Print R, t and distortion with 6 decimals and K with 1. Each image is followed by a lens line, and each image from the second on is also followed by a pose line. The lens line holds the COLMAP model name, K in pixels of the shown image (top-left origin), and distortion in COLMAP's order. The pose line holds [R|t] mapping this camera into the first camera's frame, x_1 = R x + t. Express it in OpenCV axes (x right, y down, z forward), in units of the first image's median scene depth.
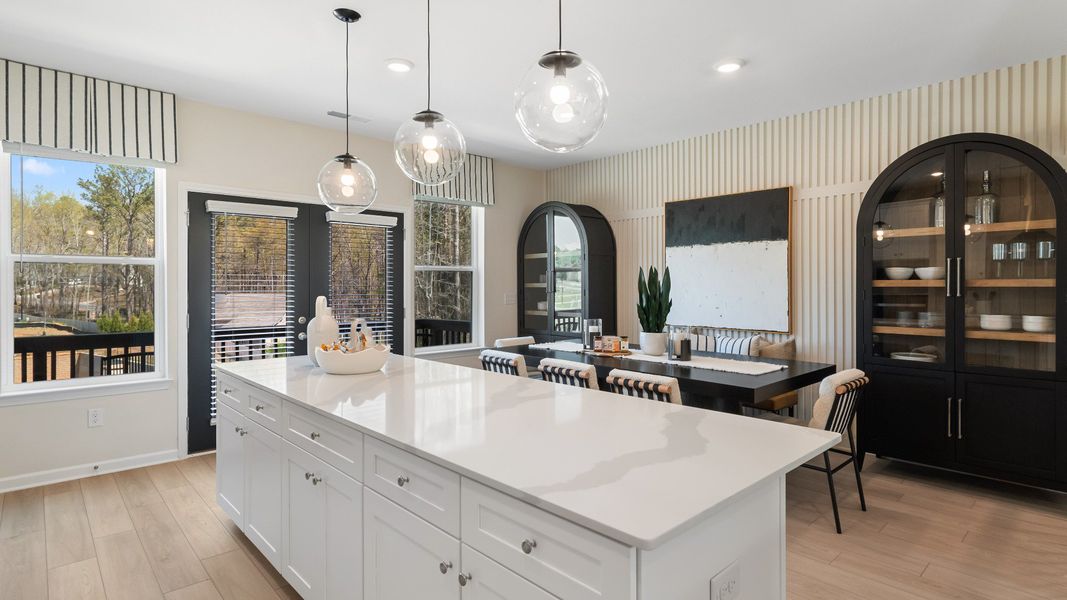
lens RADIAL K [[529.7, 0, 540.4], [0, 529.7, 286.9], [0, 0, 1]] dist [0.031318, 0.000024]
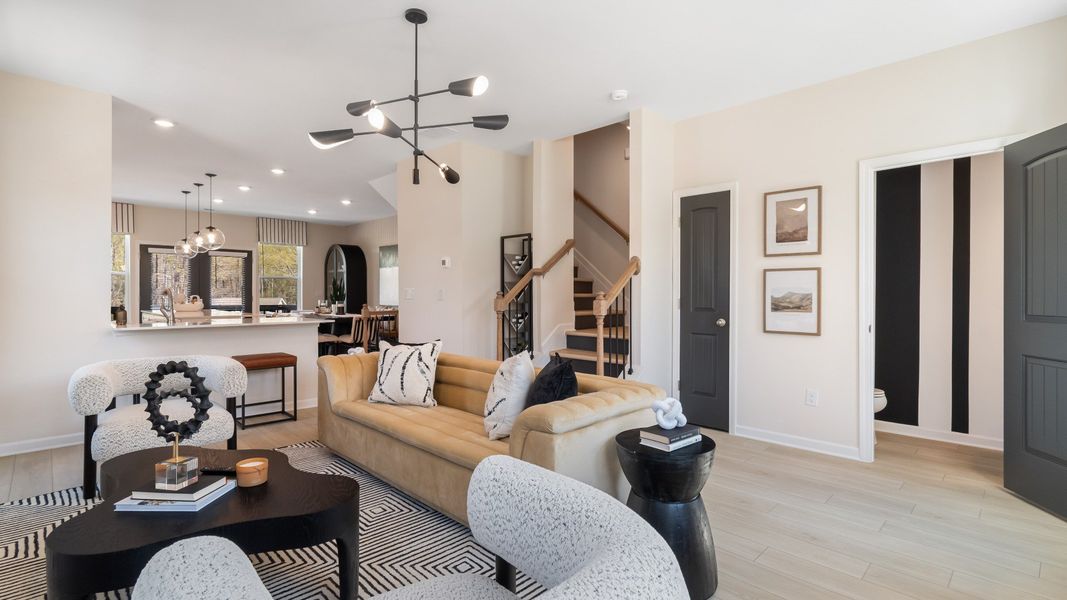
lens RADIAL K [[494.2, 0, 535.0], [0, 494.2, 287.5], [0, 0, 1]] dist [0.003344, 0.001061]
pose [[0.999510, 0.010957, 0.029319, 0.985925], [-0.010419, 0.999776, -0.018409, 0.041435], [-0.029514, 0.018095, 0.999401, -1.180060]]
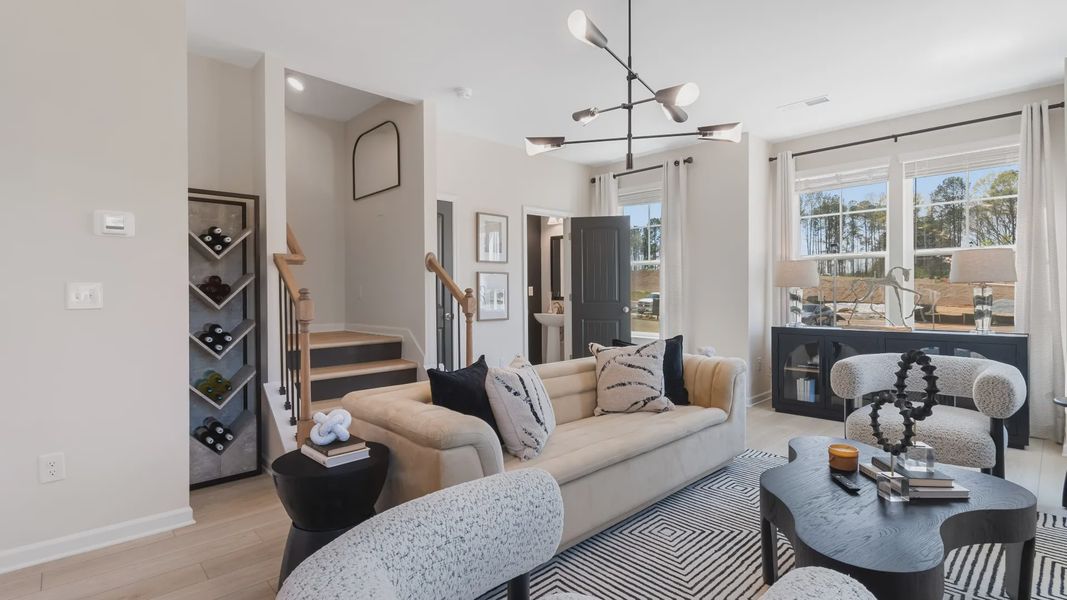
lens RADIAL K [[501.5, 0, 542.2], [0, 501.5, 291.6], [0, 0, 1]] dist [-0.001409, -0.000527]
pose [[-0.007812, 0.002183, 0.999967, 0.241801], [0.009791, 0.999950, -0.002107, 0.036977], [-0.999922, 0.009774, -0.007833, -0.408943]]
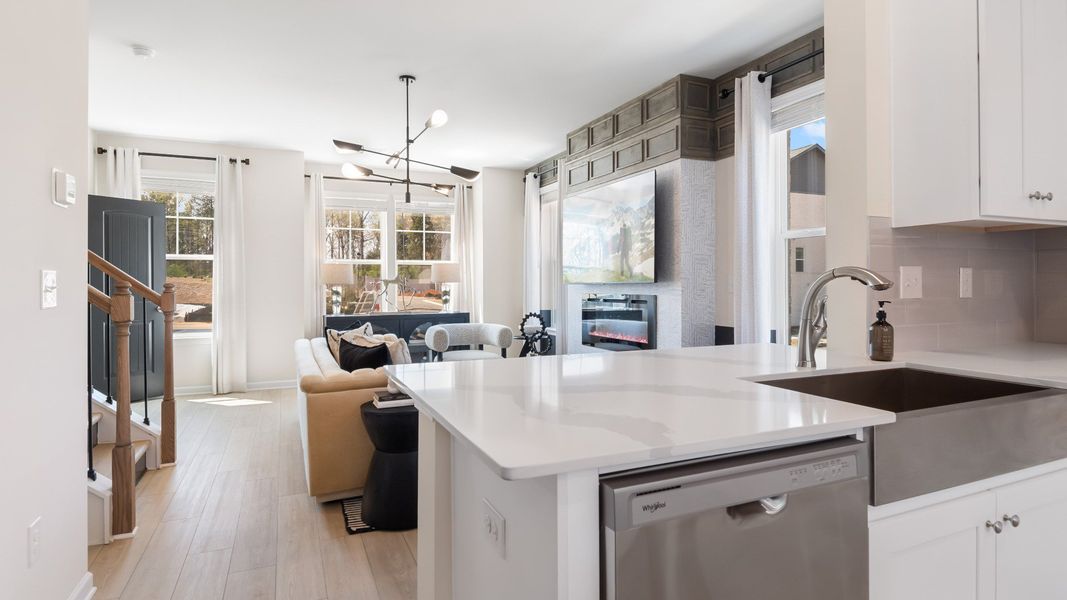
lens RADIAL K [[566.2, 0, 535.4], [0, 566.2, 287.4], [0, 0, 1]] dist [0.001781, -0.000205]
pose [[-0.942689, 0.007135, 0.333598, 0.300300], [0.009049, 0.999950, 0.004186, 0.036416], [-0.333551, 0.006965, -0.942706, 0.358985]]
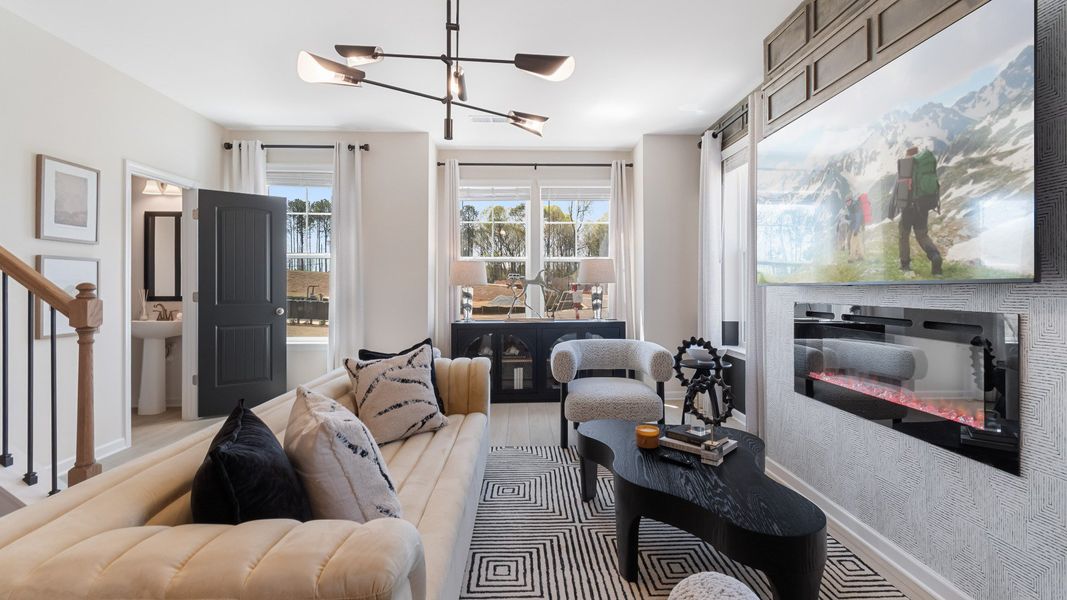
lens RADIAL K [[475.4, 0, 536.7], [0, 475.4, 283.1], [0, 0, 1]] dist [0.002991, -0.000034]
pose [[-0.748248, 0.010926, 0.663329, 0.476405], [0.006984, 0.999939, -0.008592, 0.034980], [-0.663382, -0.001796, -0.748279, -0.227489]]
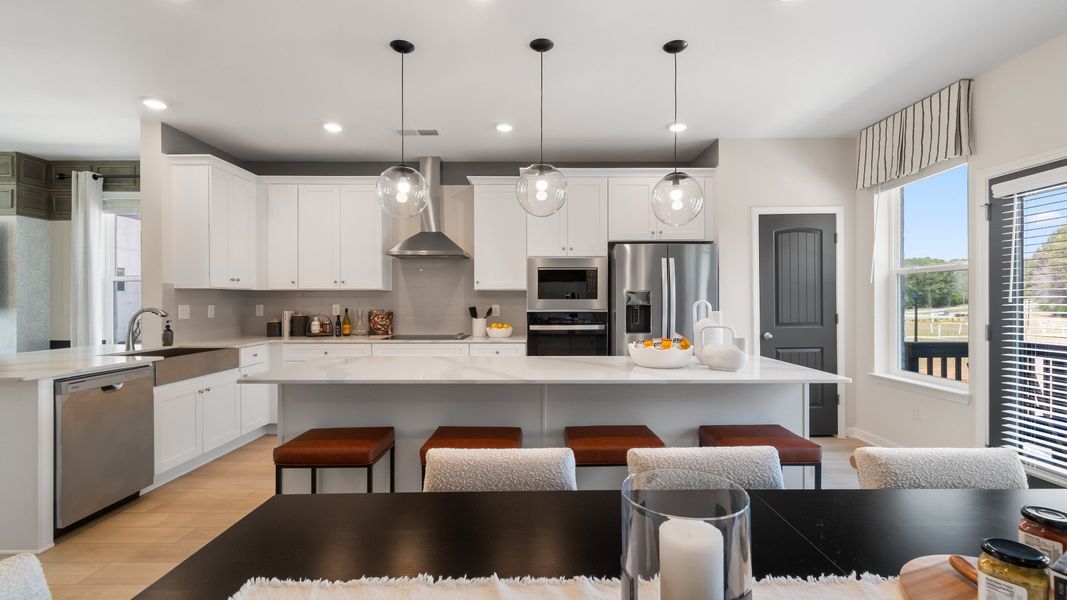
lens RADIAL K [[481.0, 0, 540.2], [0, 481.0, 302.0], [0, 0, 1]] dist [0.001174, -0.000260]
pose [[-0.686025, 0.004986, -0.727561, 0.370732], [0.000547, 0.999980, 0.006336, 0.010287], [0.727578, 0.003949, -0.686013, 0.989740]]
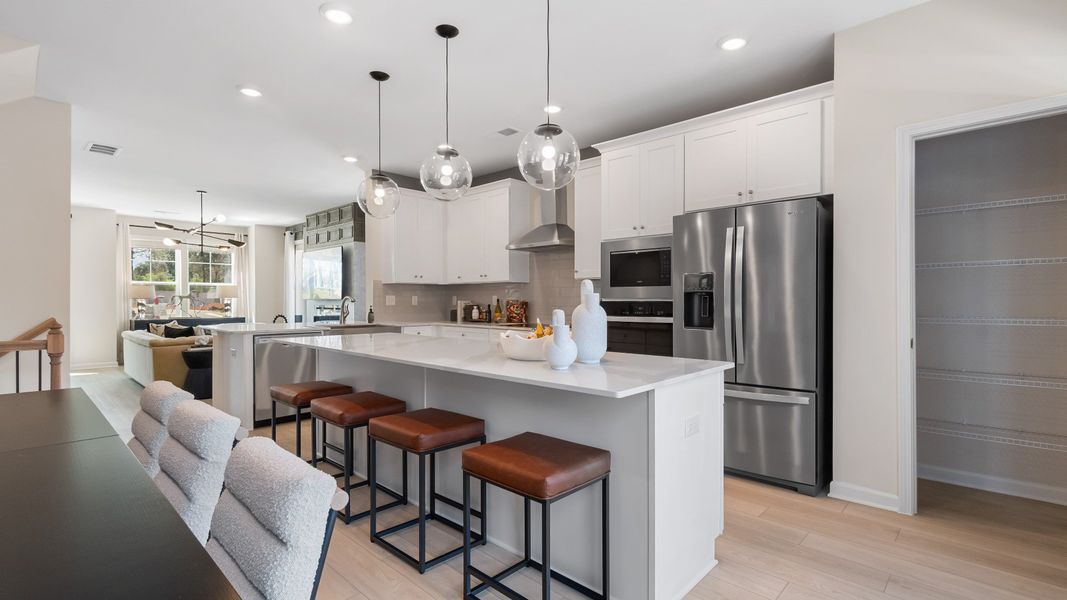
lens RADIAL K [[490.0, 0, 534.6], [0, 490.0, 305.5], [0, 0, 1]] dist [0.003340, -0.000047]
pose [[-0.998508, 0.002530, -0.054547, -0.194406], [0.001846, 0.999919, 0.012574, 0.035115], [0.054575, 0.012454, -0.998432, 1.224234]]
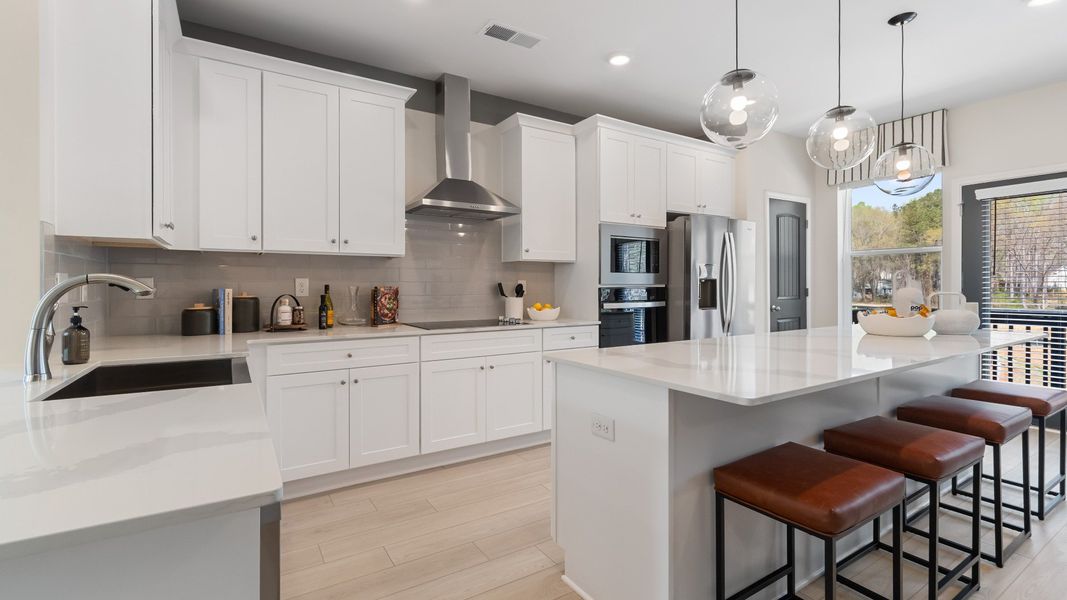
lens RADIAL K [[481.9, 0, 537.0], [0, 481.9, 287.4], [0, 0, 1]] dist [-0.000150, -0.000046]
pose [[-0.184072, 0.005848, -0.982895, 0.517334], [0.000054, 0.999982, 0.005939, 0.033444], [0.982913, 0.001040, -0.184069, 0.288666]]
